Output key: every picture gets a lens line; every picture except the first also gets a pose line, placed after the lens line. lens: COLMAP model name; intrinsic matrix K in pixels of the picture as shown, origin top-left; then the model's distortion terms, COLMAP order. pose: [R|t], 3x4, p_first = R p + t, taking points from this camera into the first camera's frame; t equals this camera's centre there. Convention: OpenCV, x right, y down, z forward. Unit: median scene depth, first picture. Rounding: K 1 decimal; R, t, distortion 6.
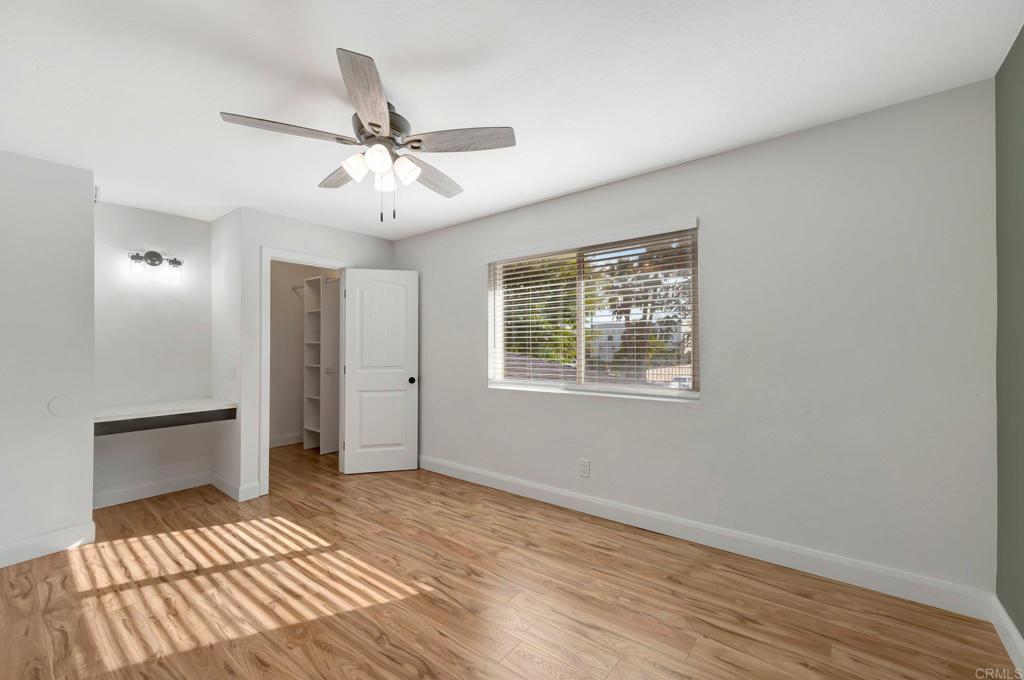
lens RADIAL K [[421.2, 0, 512.0], [0, 421.2, 340.0], [0, 0, 1]] dist [0.002139, 0.000541]
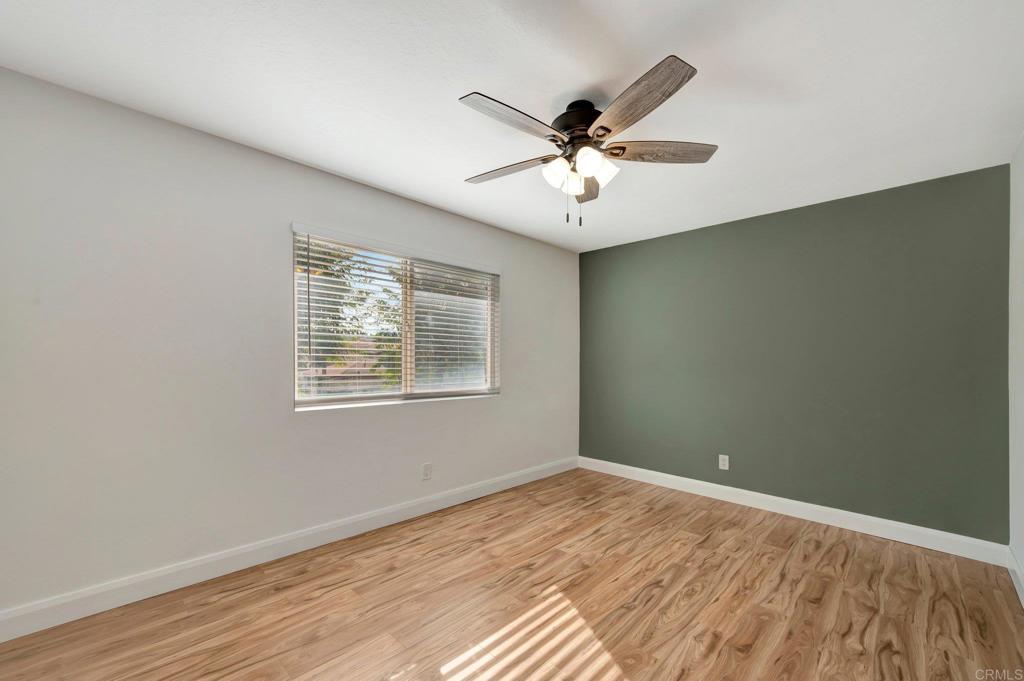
lens RADIAL K [[426.0, 0, 510.4], [0, 426.0, 356.4], [0, 0, 1]] dist [0.016464, 0.000492]
pose [[0.099745, 0.010964, 0.994953, -1.299473], [-0.032328, 0.999447, -0.007773, 0.030486], [-0.994488, -0.031390, 0.100045, 1.043183]]
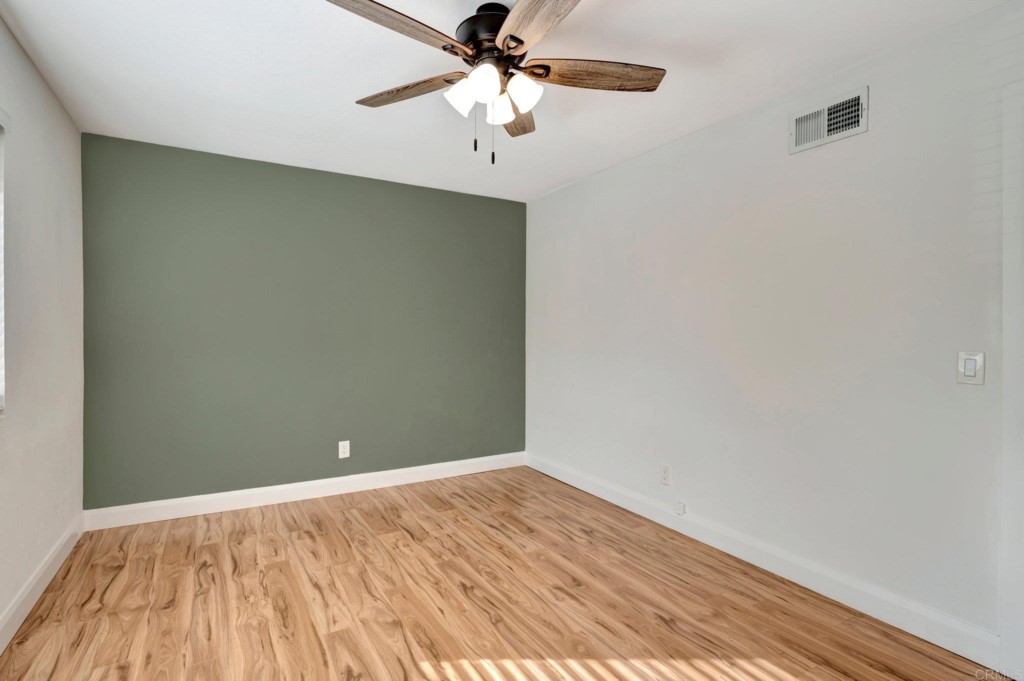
lens RADIAL K [[500.2, 0, 512.0], [0, 500.2, 340.5], [0, 0, 1]] dist [-0.024113, 0.000615]
pose [[-0.933955, 0.000743, 0.357389, -0.649349], [-0.001666, 0.999978, -0.006432, 0.045502], [-0.357386, -0.006602, -0.933933, 1.776459]]
